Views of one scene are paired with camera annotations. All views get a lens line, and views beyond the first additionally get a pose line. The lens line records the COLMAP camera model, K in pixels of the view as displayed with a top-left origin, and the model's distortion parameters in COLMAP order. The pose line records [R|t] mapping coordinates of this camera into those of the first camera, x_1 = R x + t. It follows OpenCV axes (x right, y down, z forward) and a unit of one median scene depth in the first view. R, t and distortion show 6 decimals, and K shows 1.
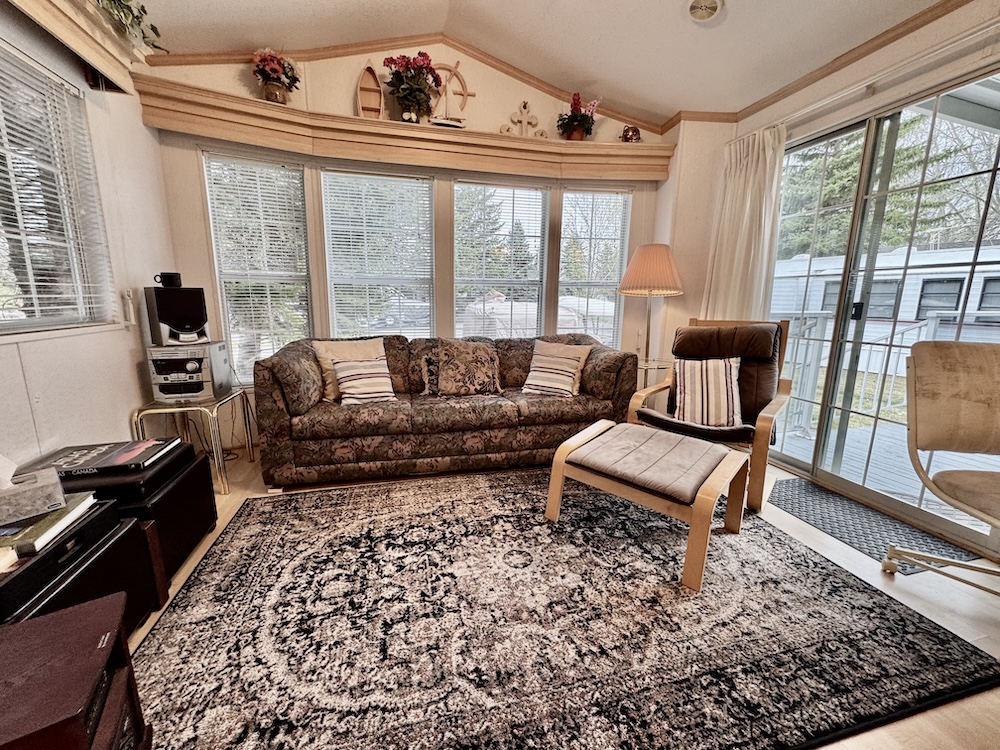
lens RADIAL K [[398.0, 0, 497.4], [0, 398.0, 372.6], [0, 0, 1]] dist [-0.003054, 0.000931]
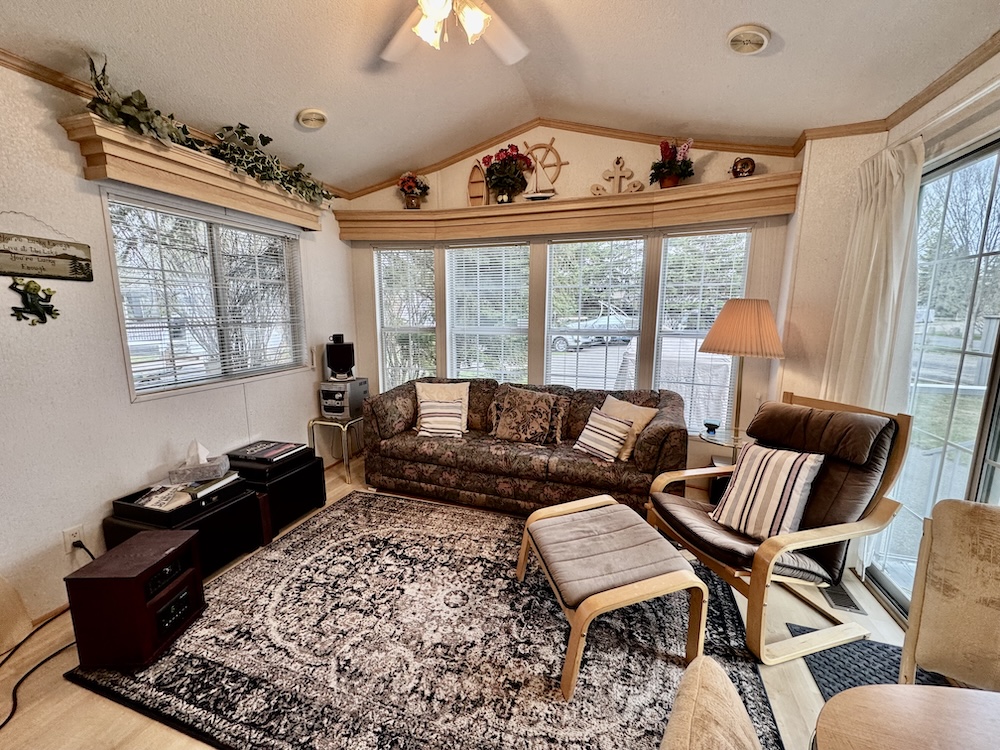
lens RADIAL K [[398.0, 0, 502.2], [0, 398.0, 372.4], [0, 0, 1]] dist [-0.003054, 0.000931]
pose [[0.839613, 0.075607, -0.537898, 0.564382], [-0.092394, 0.995713, -0.004262, -0.154634], [0.535270, 0.053277, 0.842999, 0.037648]]
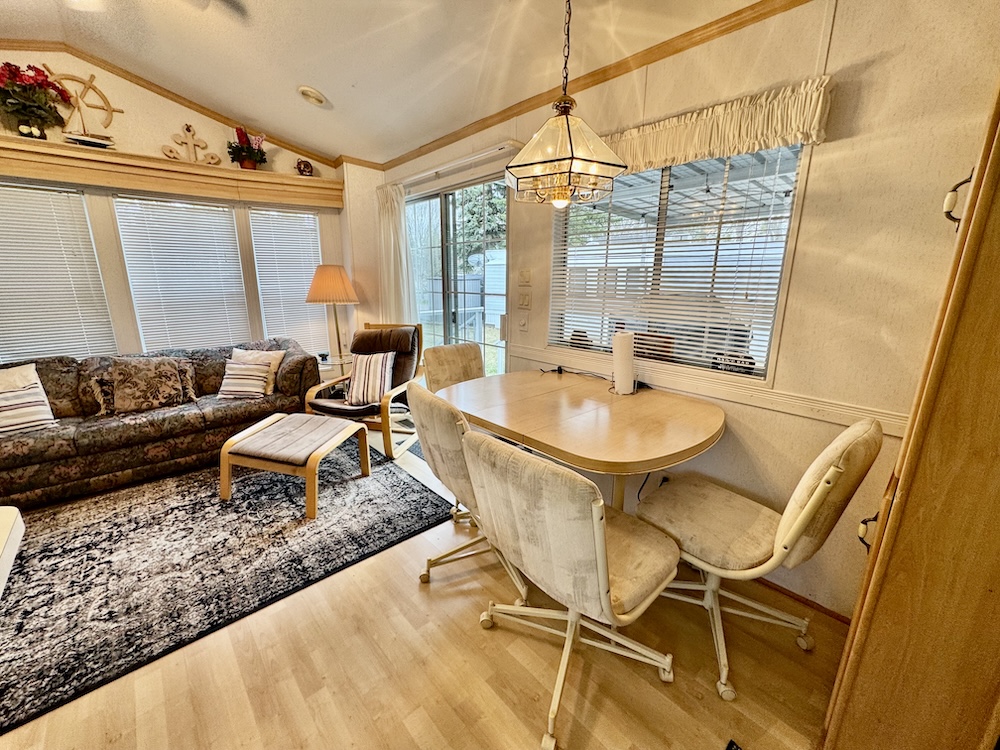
lens RADIAL K [[398.0, 0, 498.3], [0, 398.0, 373.7], [0, 0, 1]] dist [-0.003054, 0.000931]
pose [[0.884608, -0.118801, 0.450950, 0.342971], [0.091173, 0.992404, 0.082596, -0.051942], [-0.457337, -0.031951, 0.888719, -0.471648]]
